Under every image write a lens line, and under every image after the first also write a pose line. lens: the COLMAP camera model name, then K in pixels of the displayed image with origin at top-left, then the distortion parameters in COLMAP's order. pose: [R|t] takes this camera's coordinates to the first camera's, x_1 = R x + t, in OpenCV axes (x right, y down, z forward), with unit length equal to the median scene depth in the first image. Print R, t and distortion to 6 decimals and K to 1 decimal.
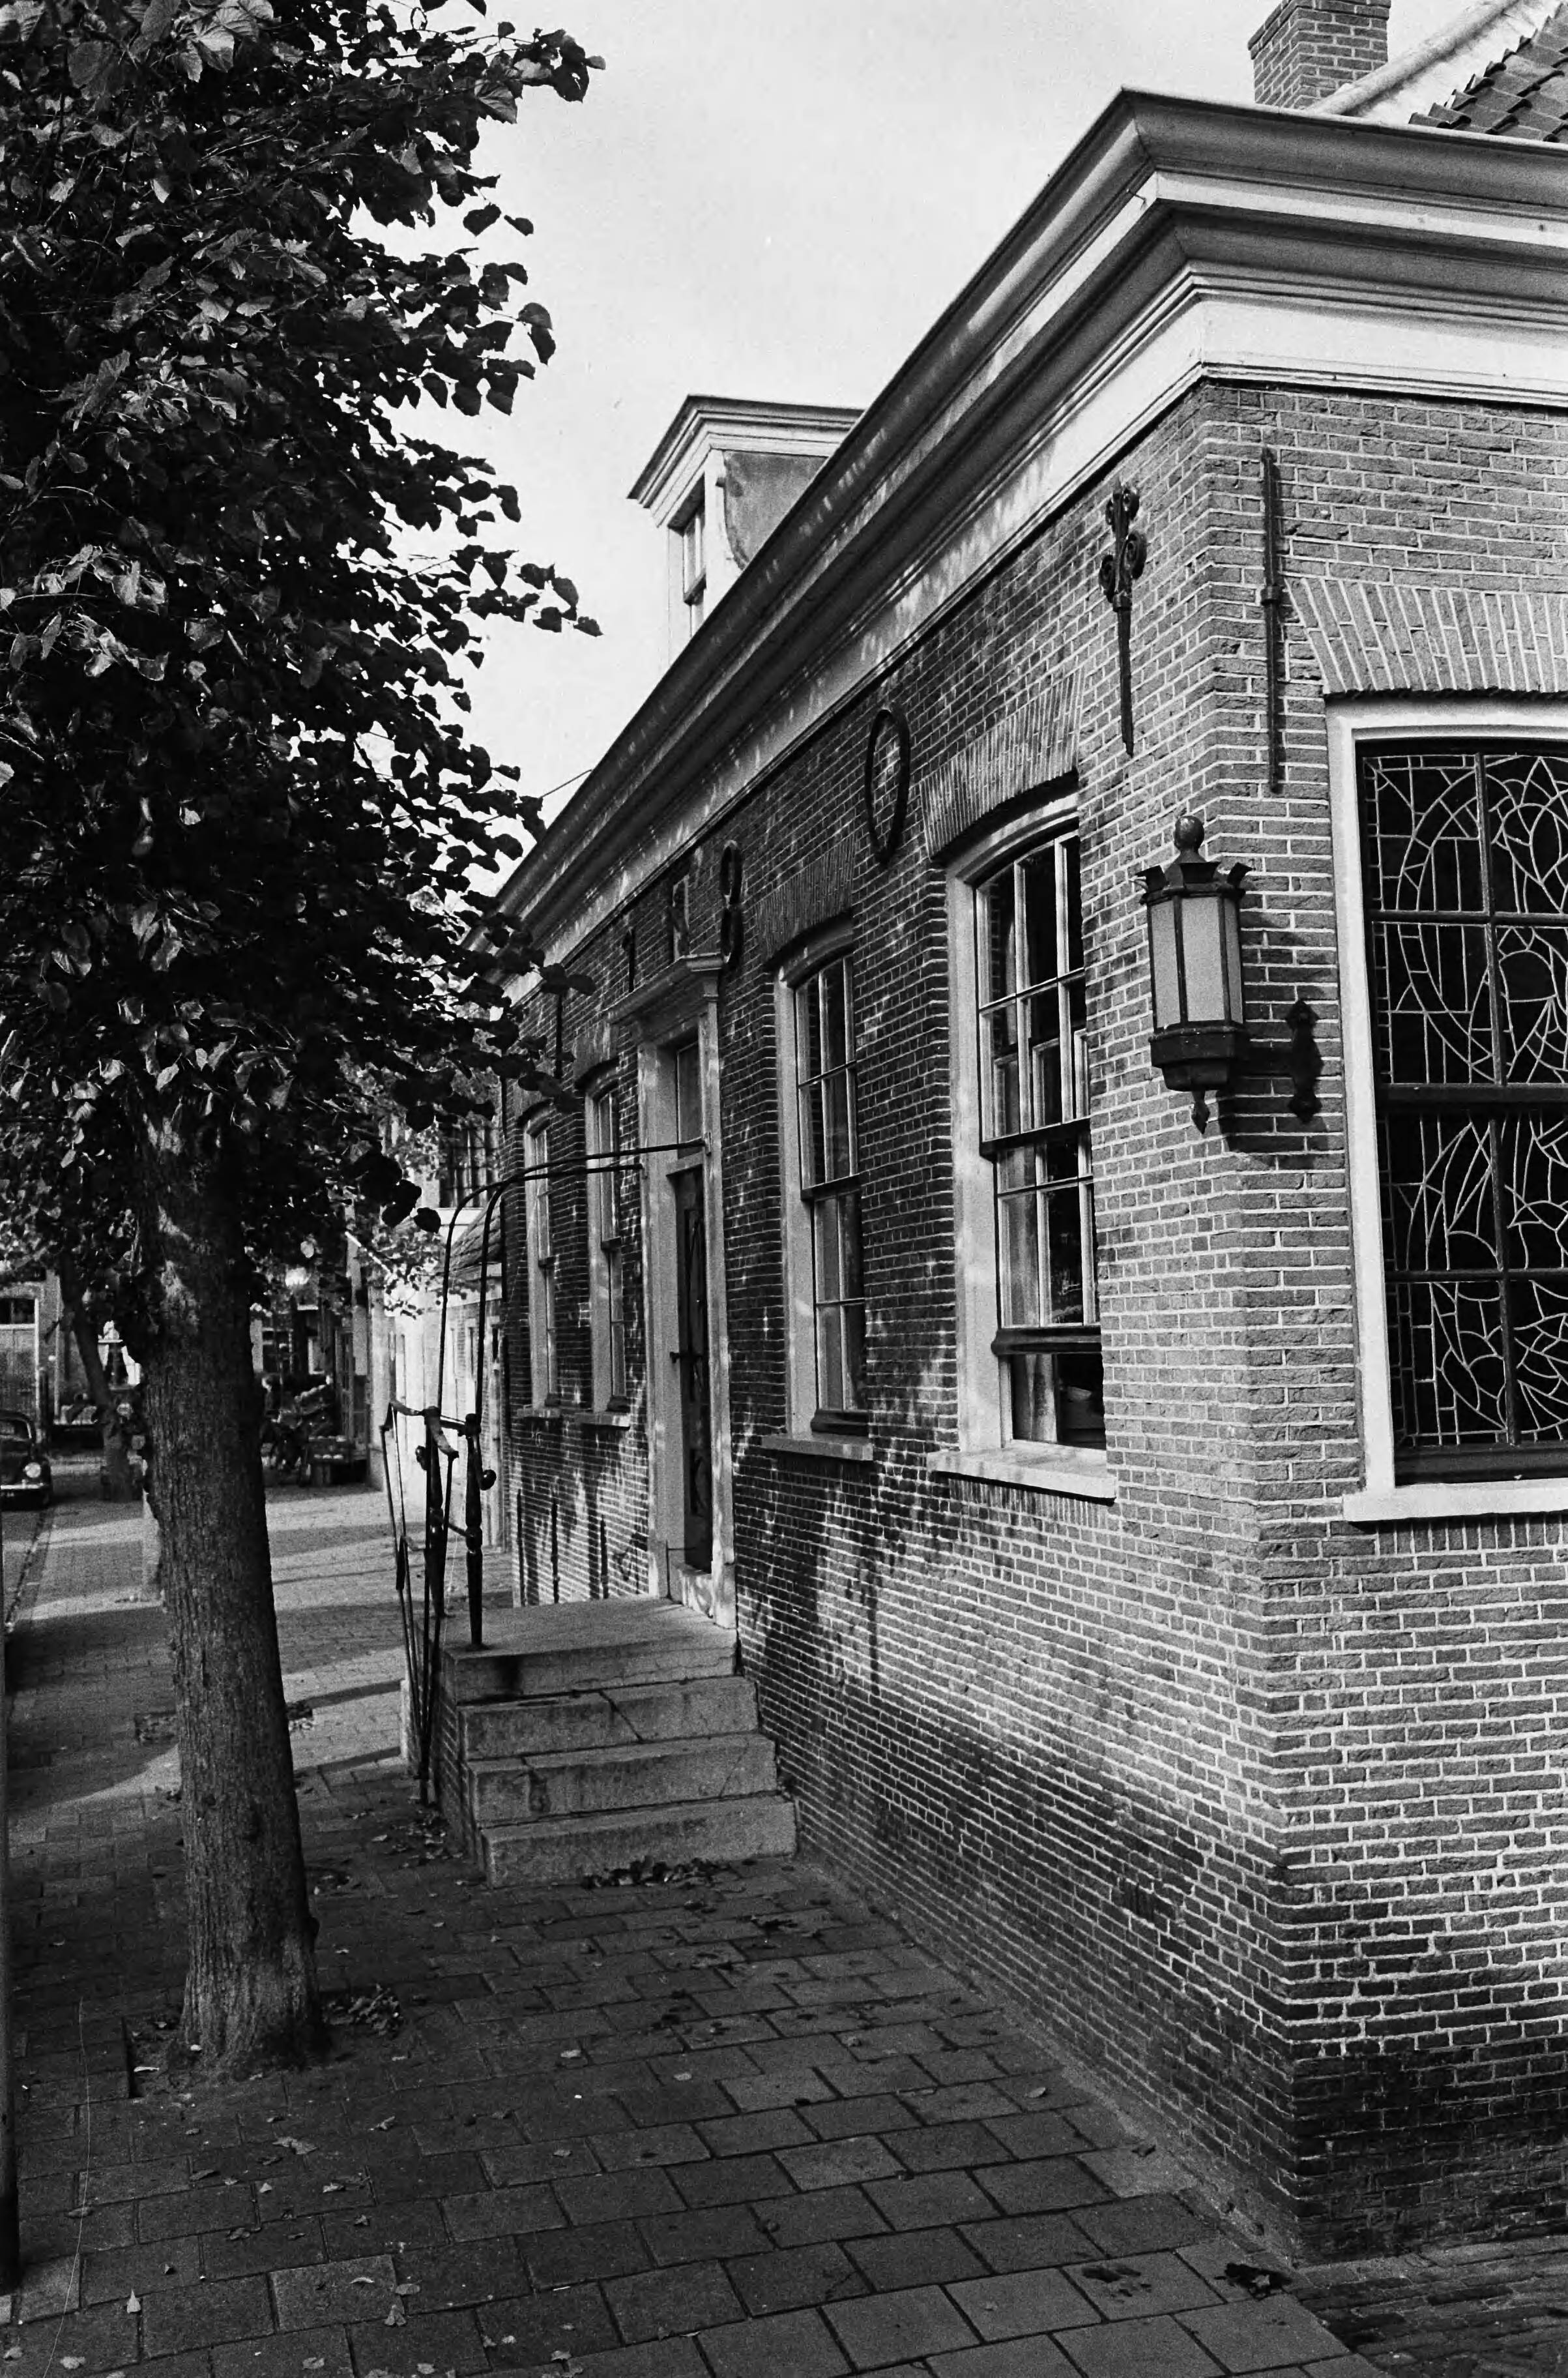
lens RADIAL K [[2466.7, 0, 784.0], [0, 2466.7, 1189.0], [0, 0, 1]] dist [-0.031560, 0.125777]
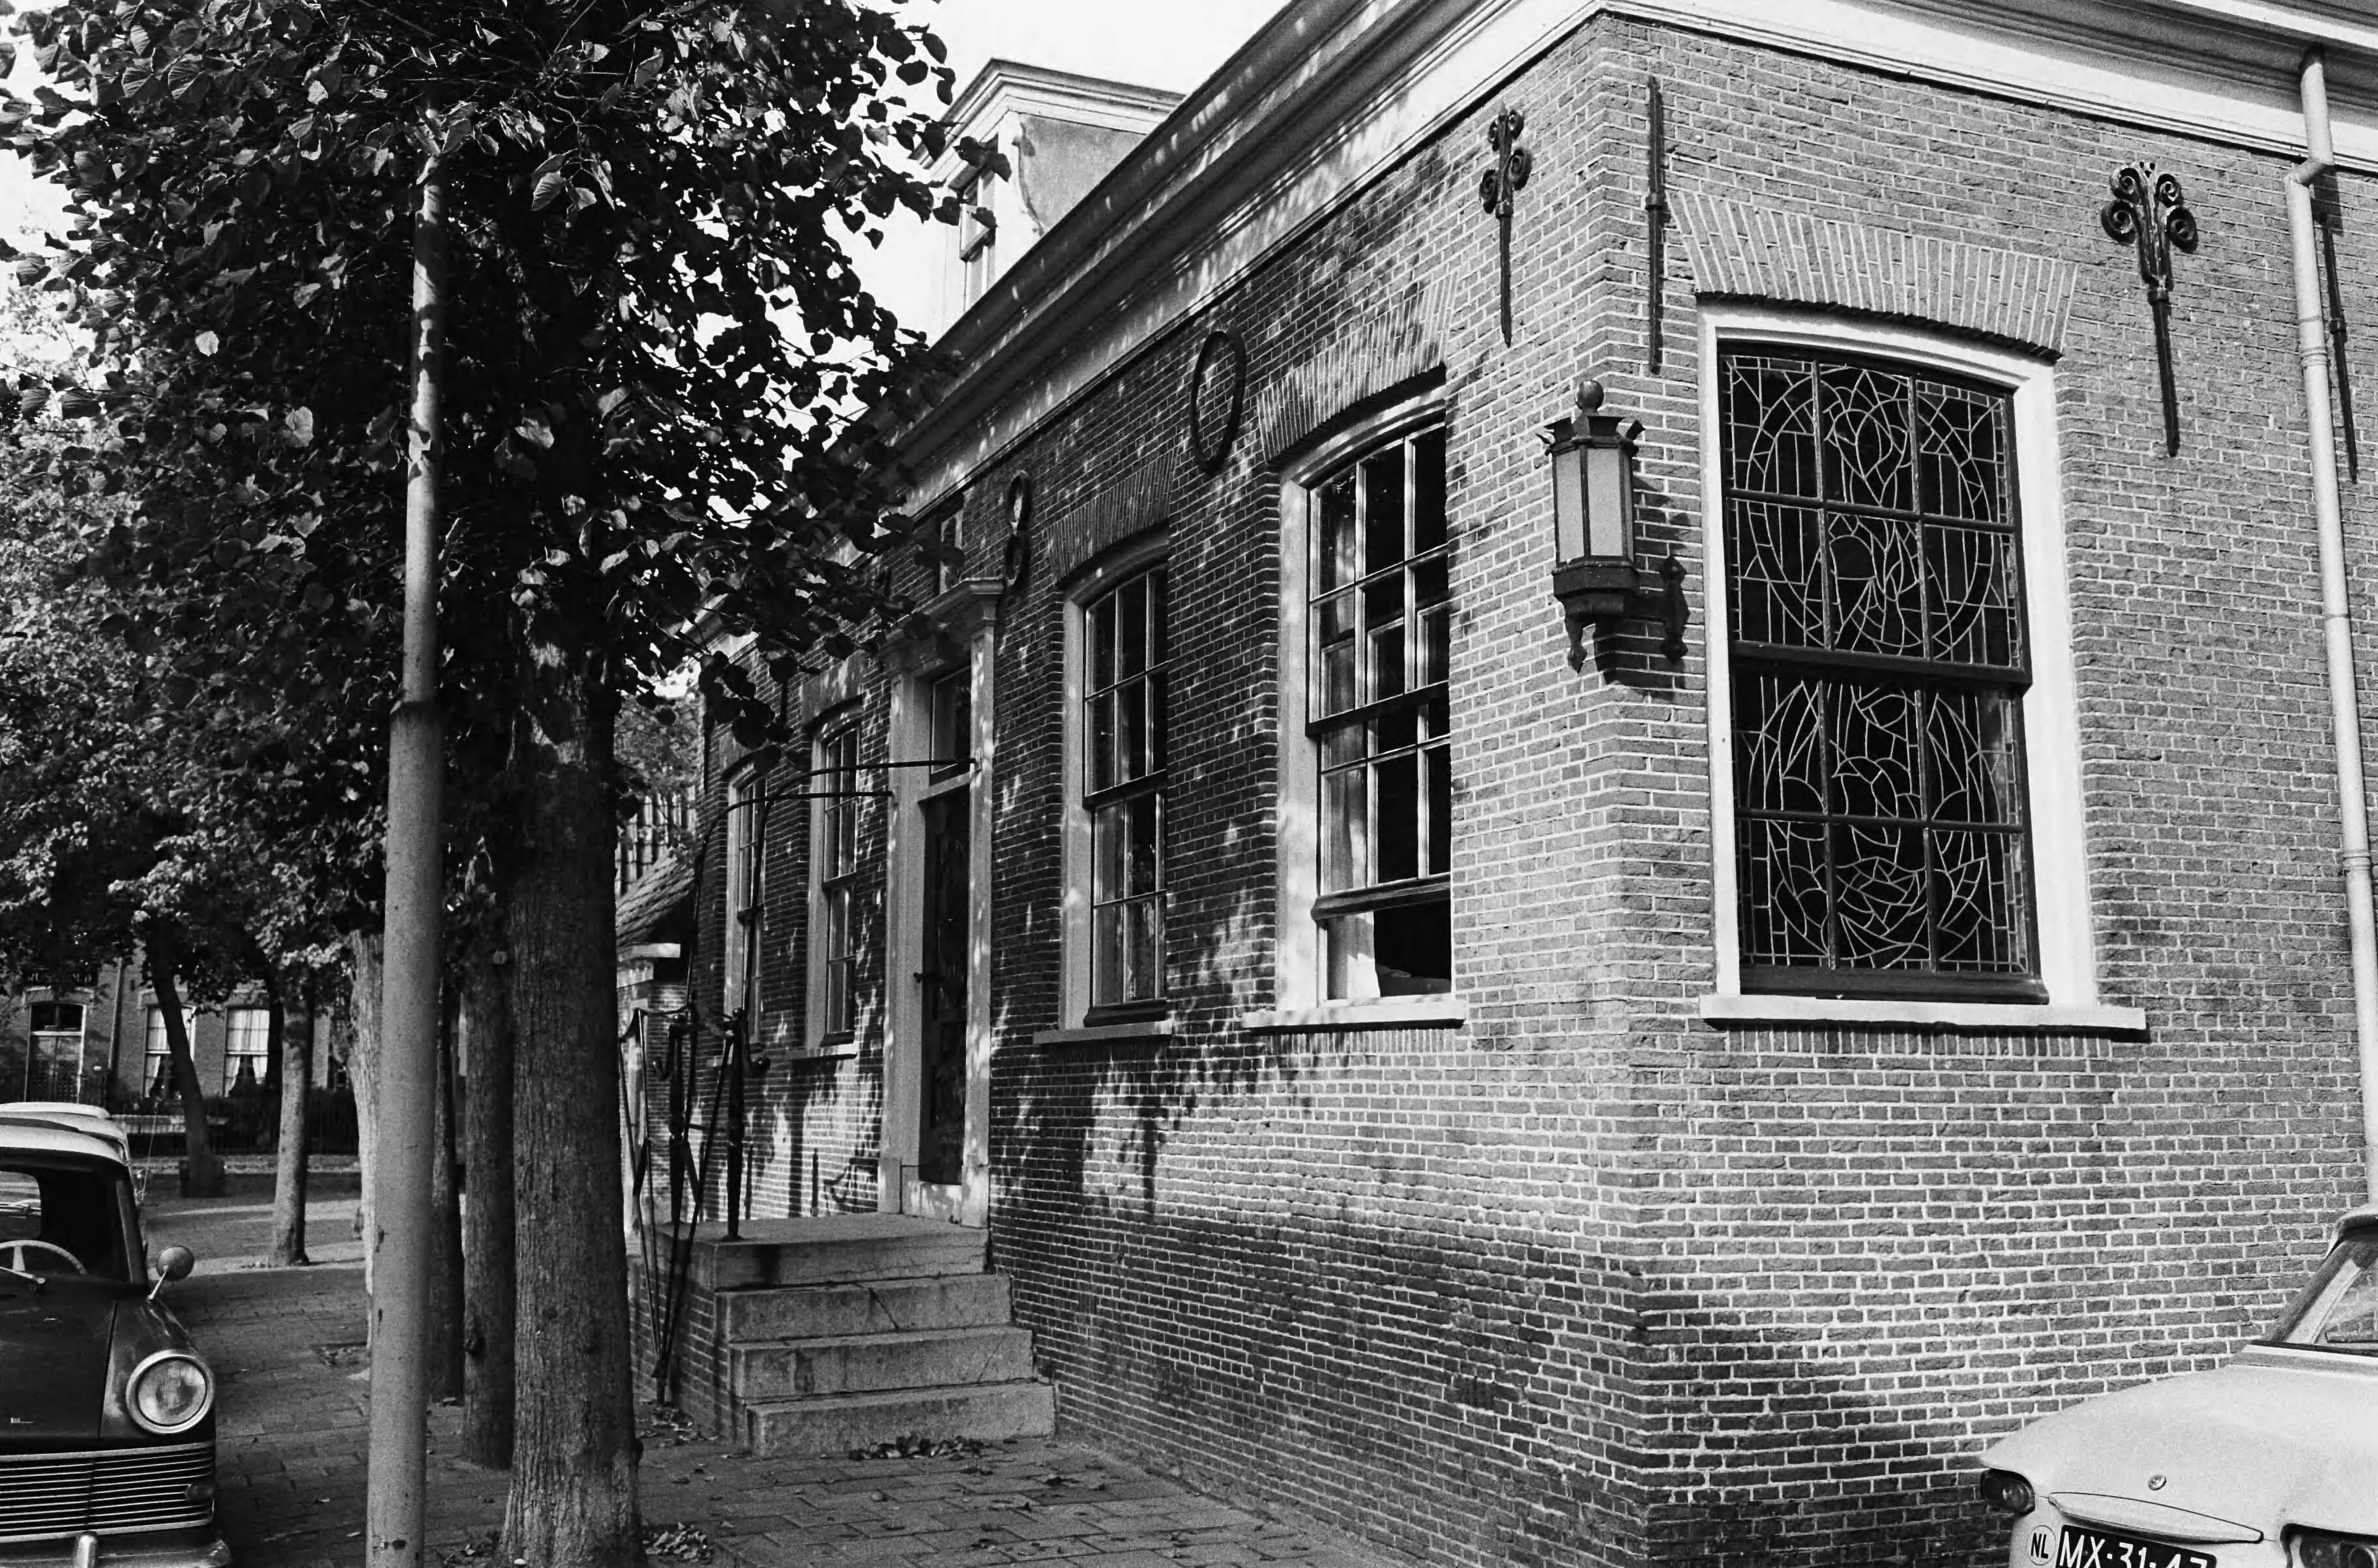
lens RADIAL K [[2466.7, 0, 1189.0], [0, 2466.7, 784.0], [0, 0, 1]] dist [-0.031560, 0.125777]
pose [[0.989870, 0.052397, 0.131954, -0.145418], [-0.043272, 0.996530, -0.071096, 0.112257], [-0.135222, 0.064666, 0.988703, -0.070744]]
